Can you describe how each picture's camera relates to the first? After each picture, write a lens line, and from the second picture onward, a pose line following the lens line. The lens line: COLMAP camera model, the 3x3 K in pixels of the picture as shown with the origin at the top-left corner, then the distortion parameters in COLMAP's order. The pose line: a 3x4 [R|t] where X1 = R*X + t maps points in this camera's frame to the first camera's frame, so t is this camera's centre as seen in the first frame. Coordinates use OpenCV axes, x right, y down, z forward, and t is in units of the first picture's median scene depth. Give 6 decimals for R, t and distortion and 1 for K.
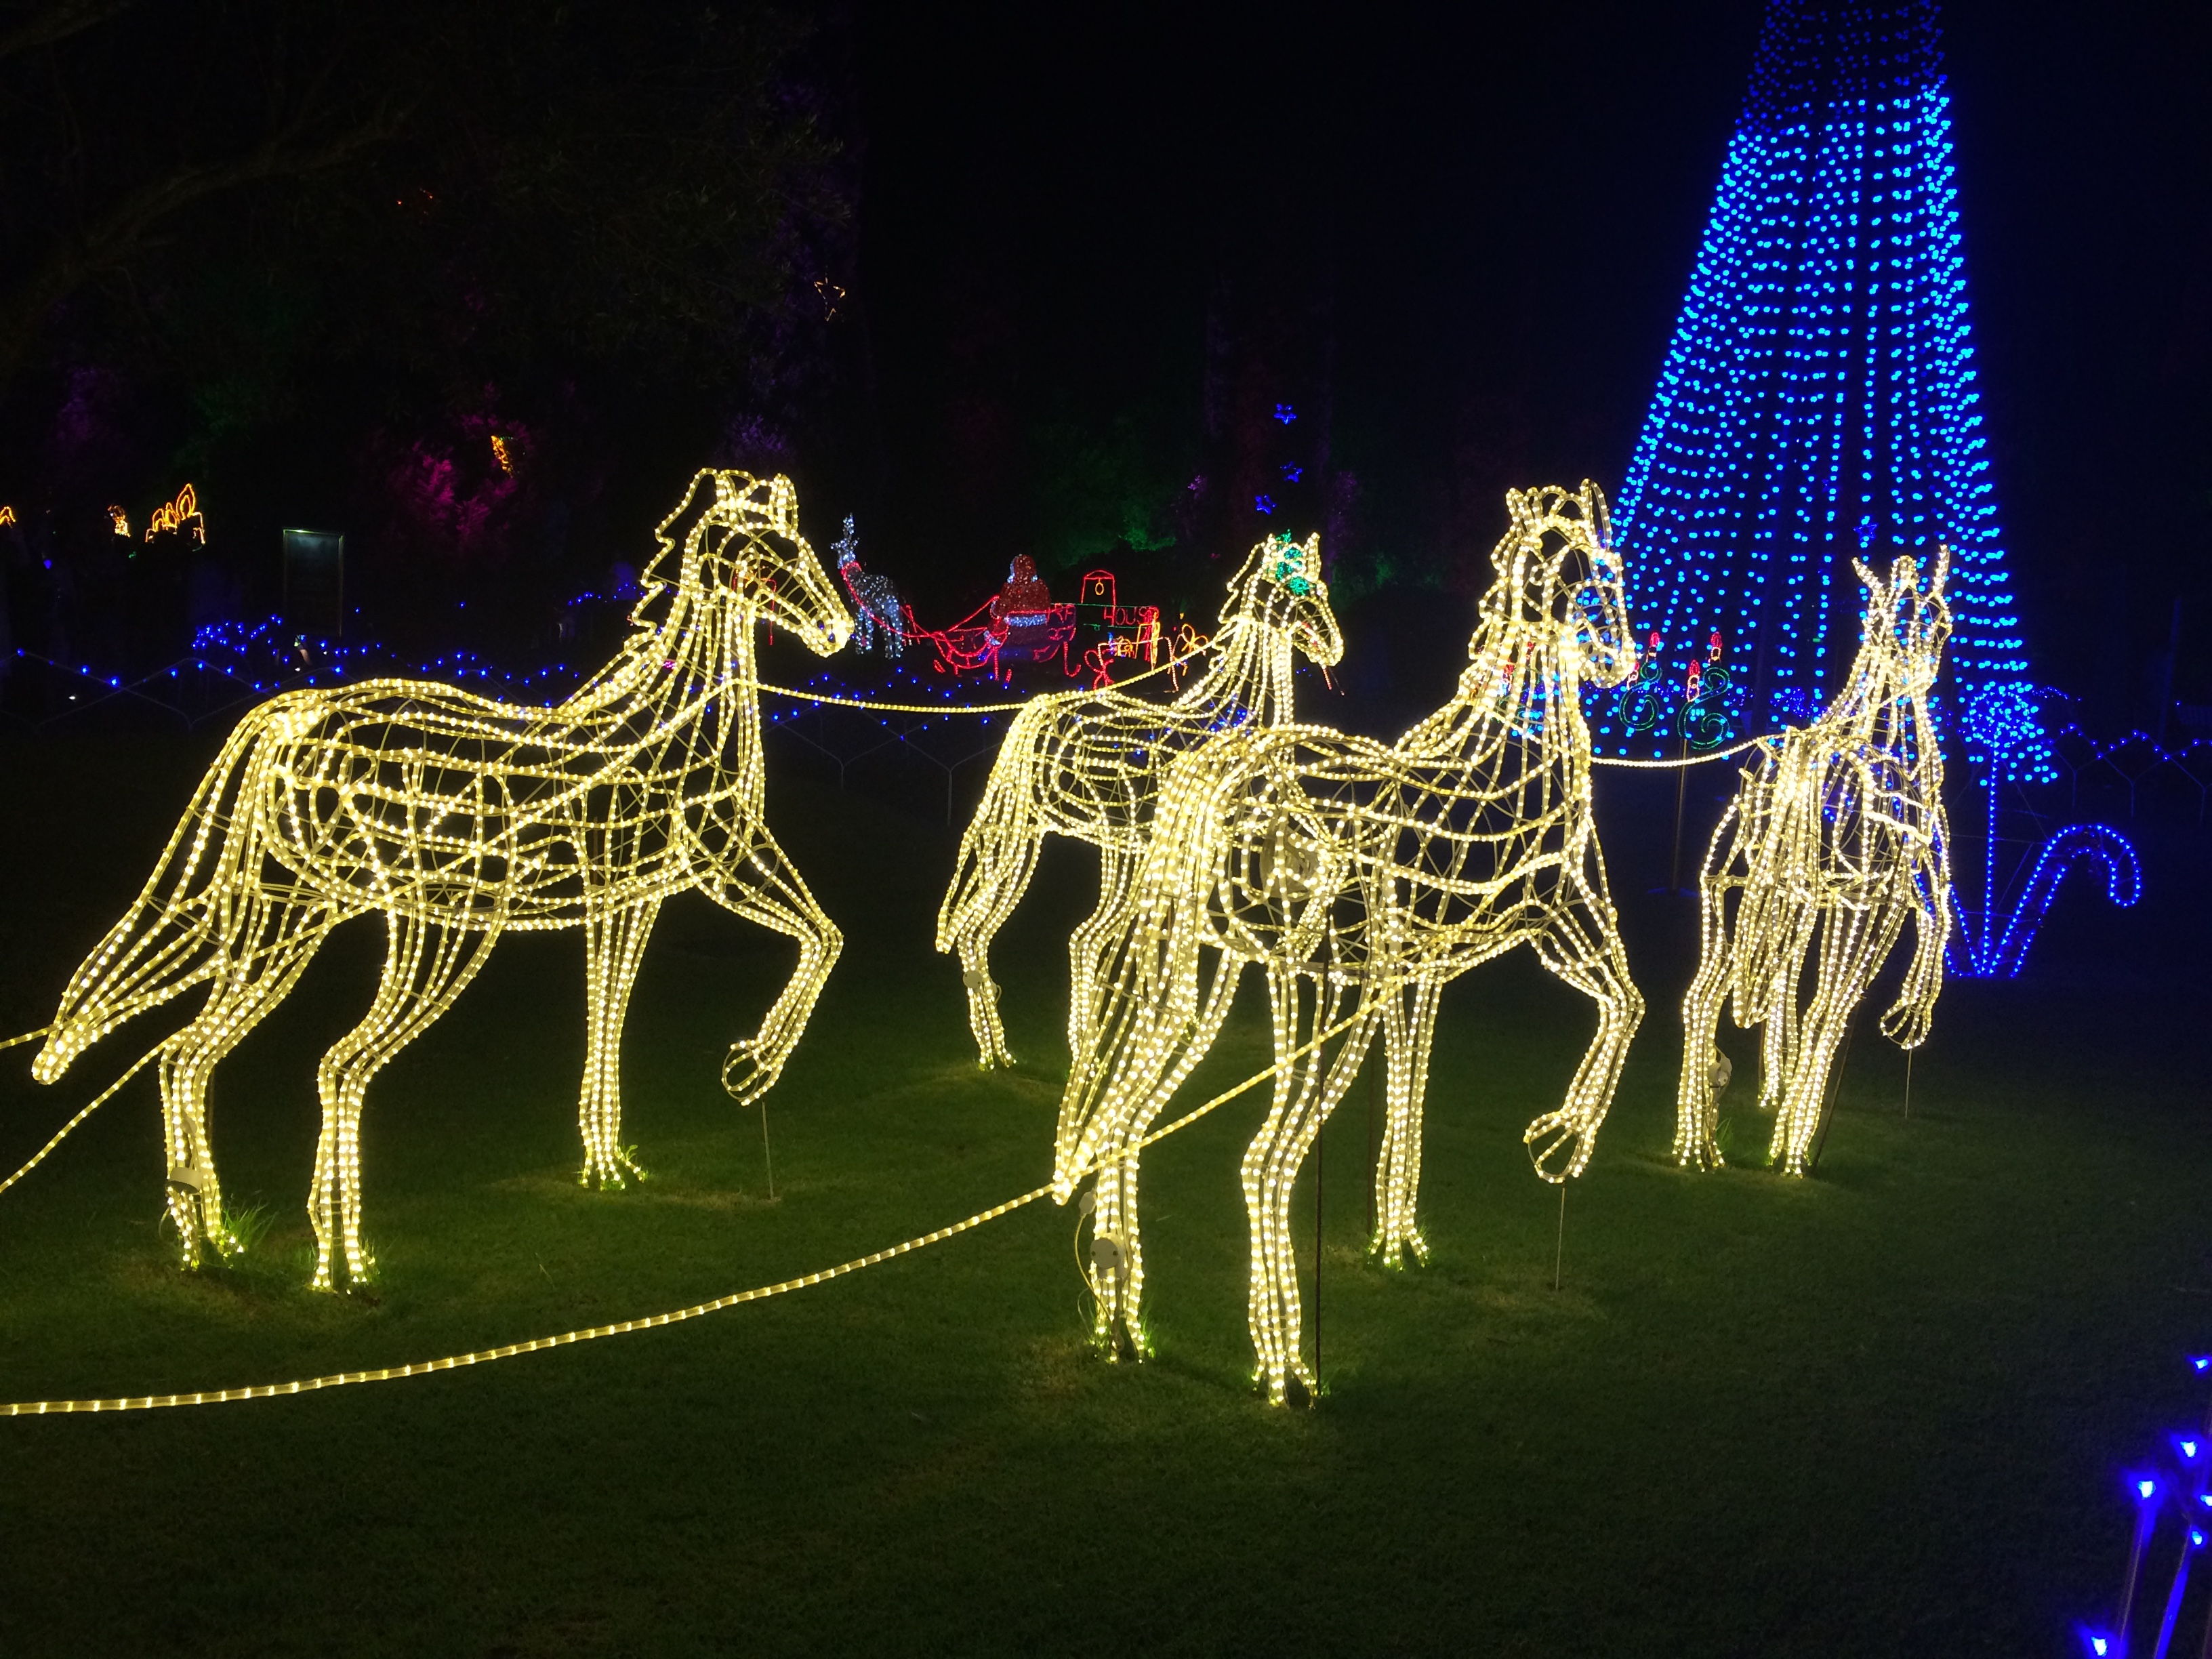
lens RADIAL K [[1855.5, 0, 1104.1], [0, 1855.5, 825.8], [0, 0, 1]] dist [-0.017646, -0.001898]
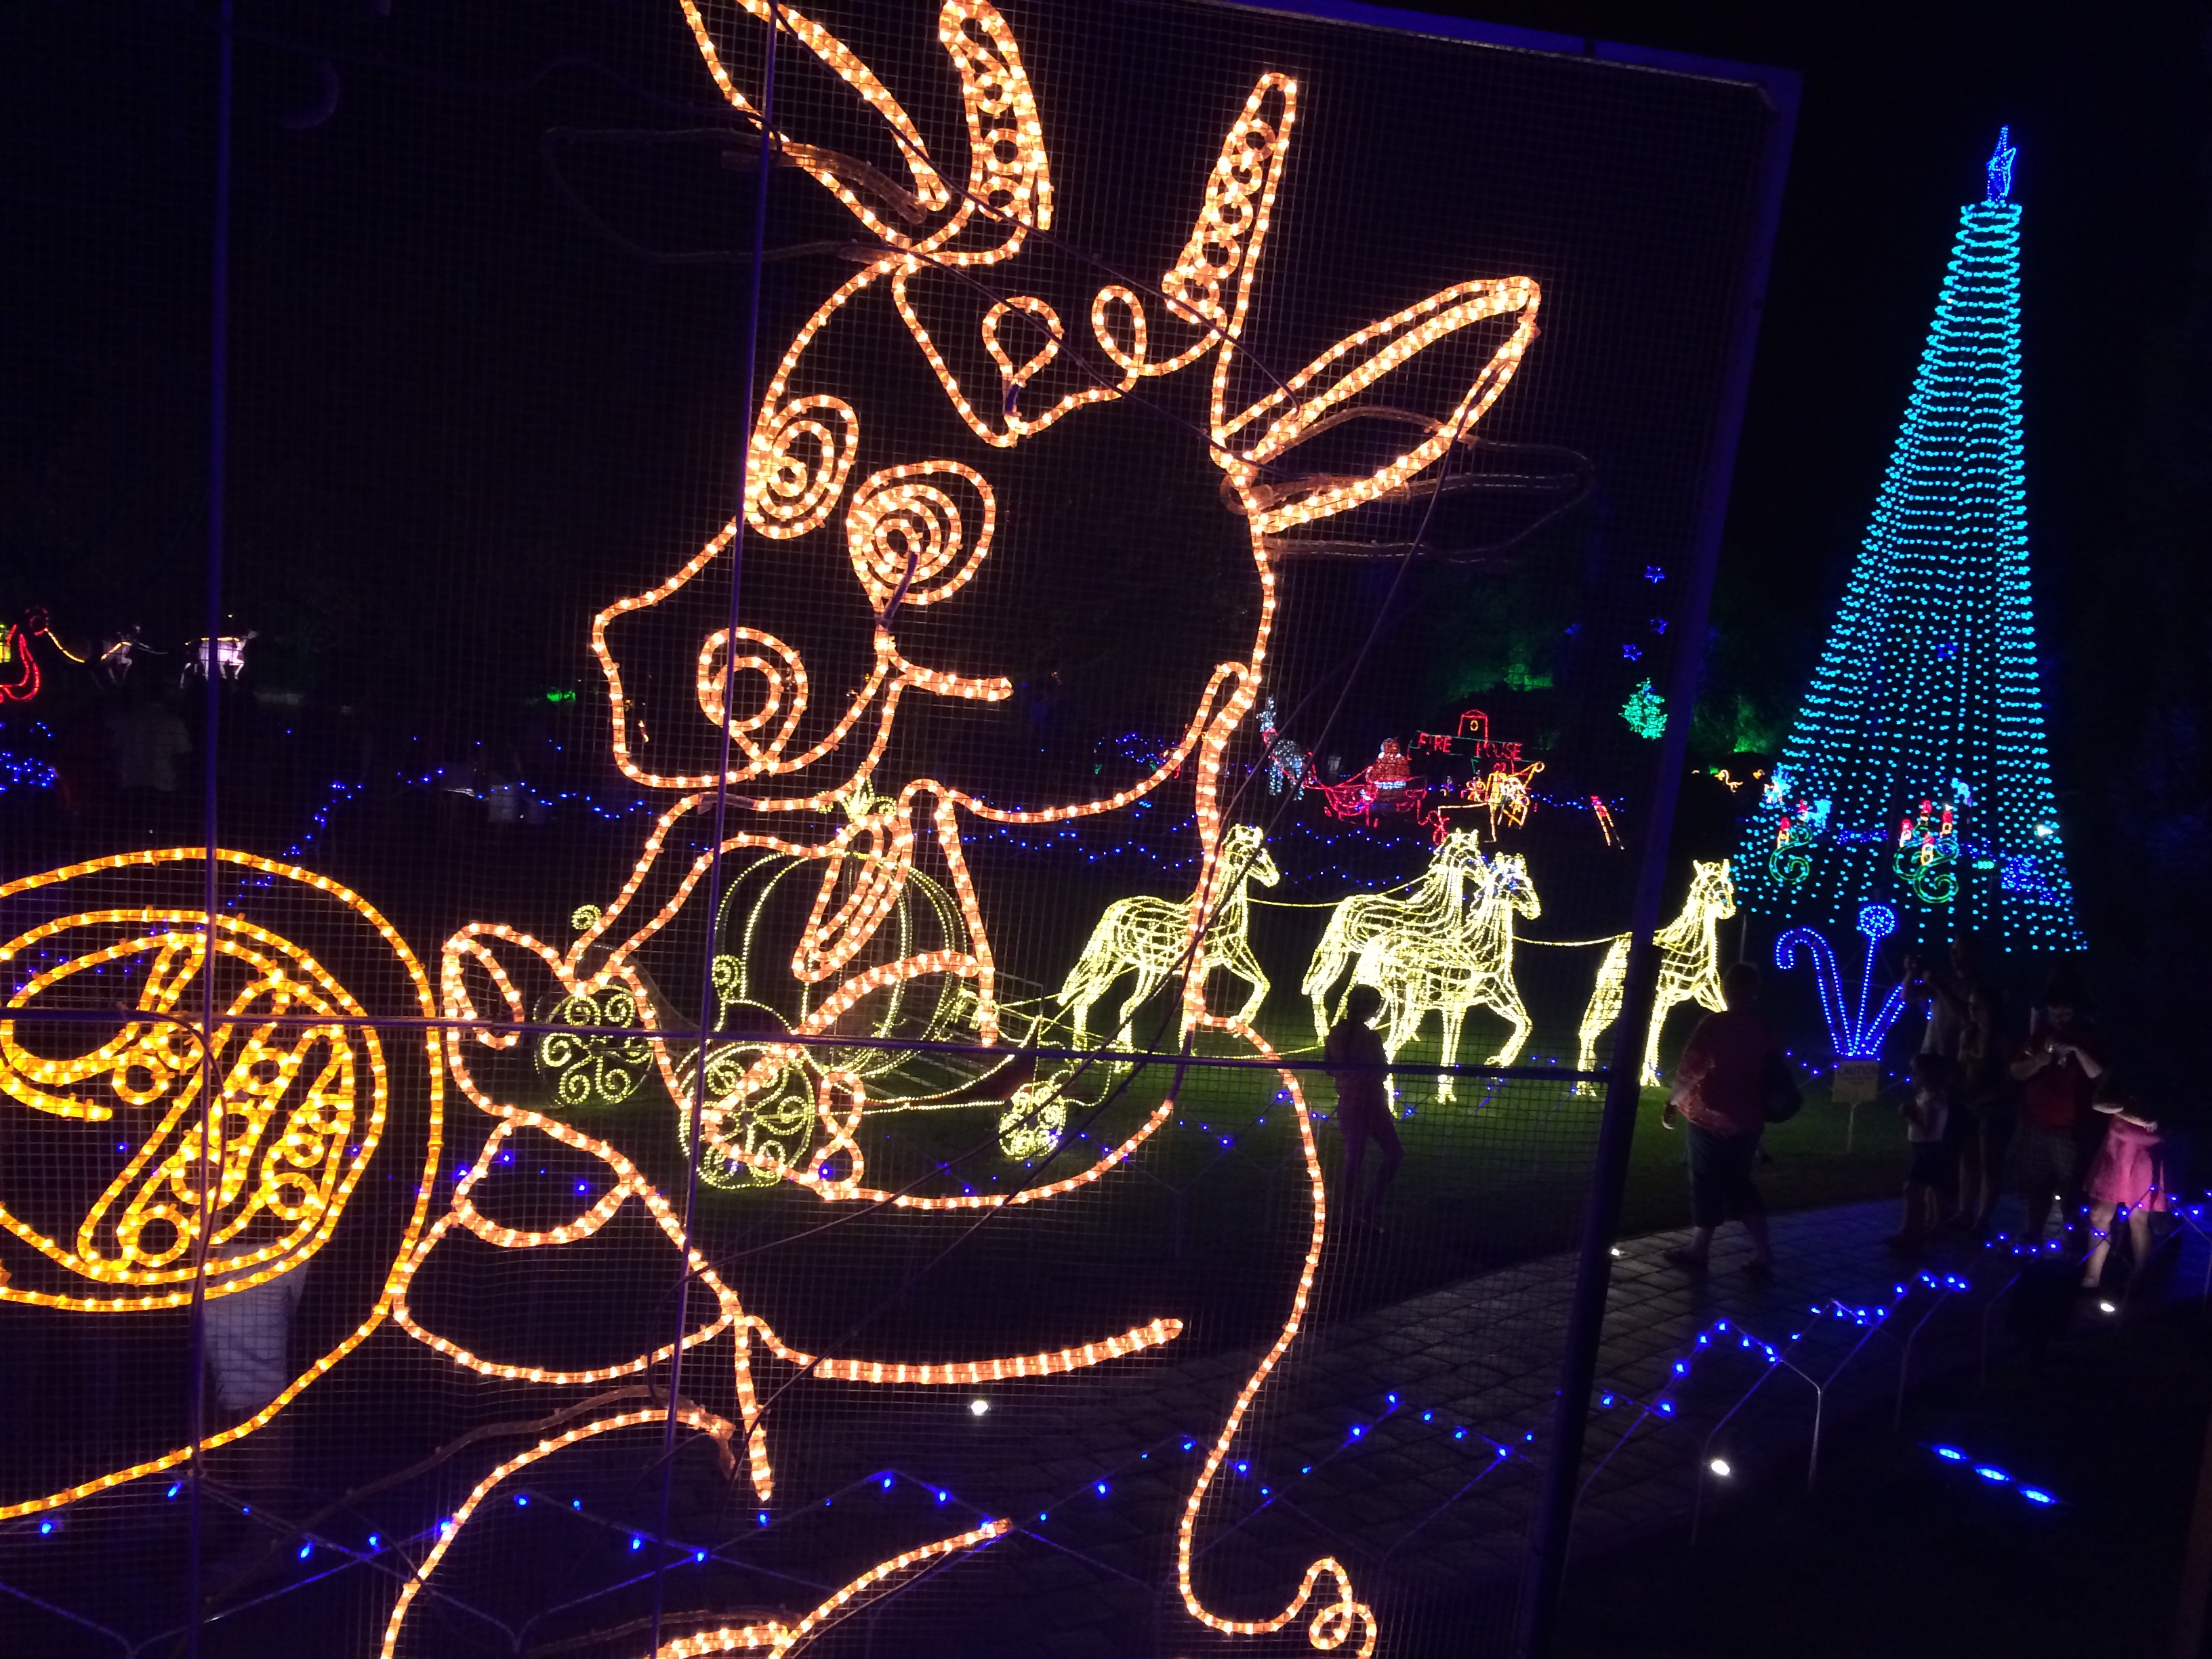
lens RADIAL K [[1855.5, 0, 1102.9], [0, 1855.5, 826.0], [0, 0, 1]] dist [-0.017646, -0.001898]
pose [[0.975441, 0.055538, -0.213145, 0.174582], [-0.064661, 0.997255, -0.036064, -0.054535], [0.210557, 0.048960, 0.976355, -1.580316]]
